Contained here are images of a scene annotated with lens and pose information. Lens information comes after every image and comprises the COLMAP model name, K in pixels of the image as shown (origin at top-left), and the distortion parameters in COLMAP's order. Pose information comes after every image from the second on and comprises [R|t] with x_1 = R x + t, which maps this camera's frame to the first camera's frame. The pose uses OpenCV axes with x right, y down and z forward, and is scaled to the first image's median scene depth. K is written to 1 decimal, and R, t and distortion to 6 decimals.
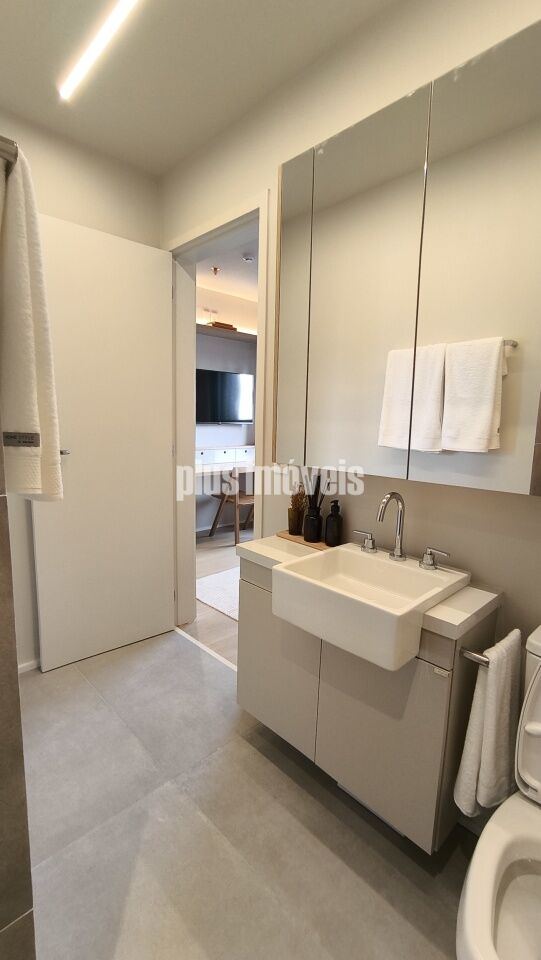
lens RADIAL K [[431.0, 0, 270.5], [0, 431.0, 480.0], [0, 0, 1]] dist [-0.004415, 0.000472]
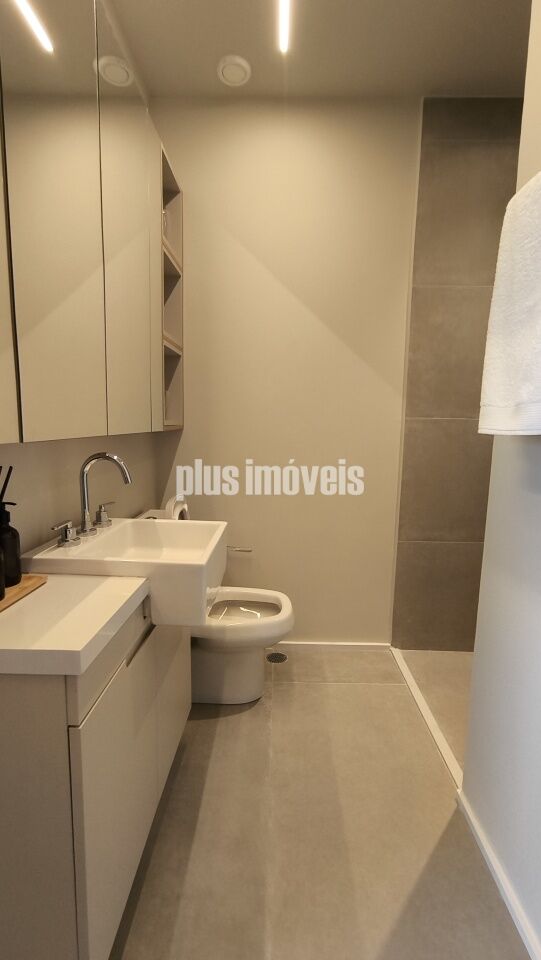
lens RADIAL K [[441.1, 0, 269.1], [0, 441.1, 482.5], [0, 0, 1]] dist [-0.004998, -0.000090]
pose [[-0.701424, -0.139733, 0.698912, -0.531068], [0.069998, 0.962348, 0.262651, -0.109302], [-0.709298, 0.233152, -0.665234, 1.274026]]
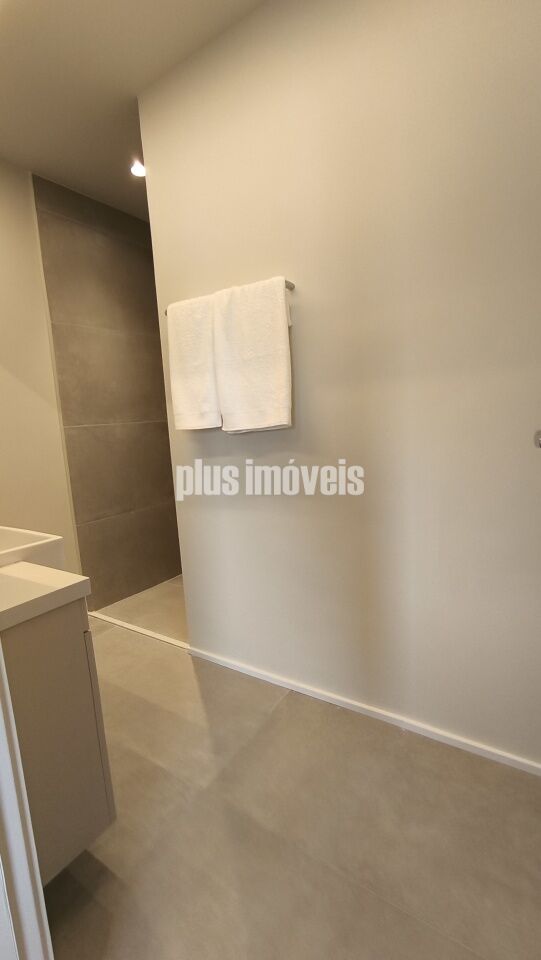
lens RADIAL K [[431.0, 0, 270.5], [0, 431.0, 480.0], [0, 0, 1]] dist [-0.004415, 0.000472]
pose [[-0.978163, 0.064009, -0.197739, -0.254872], [0.004239, 0.957341, 0.288929, -0.201277], [0.207798, 0.281781, -0.936707, 1.845023]]
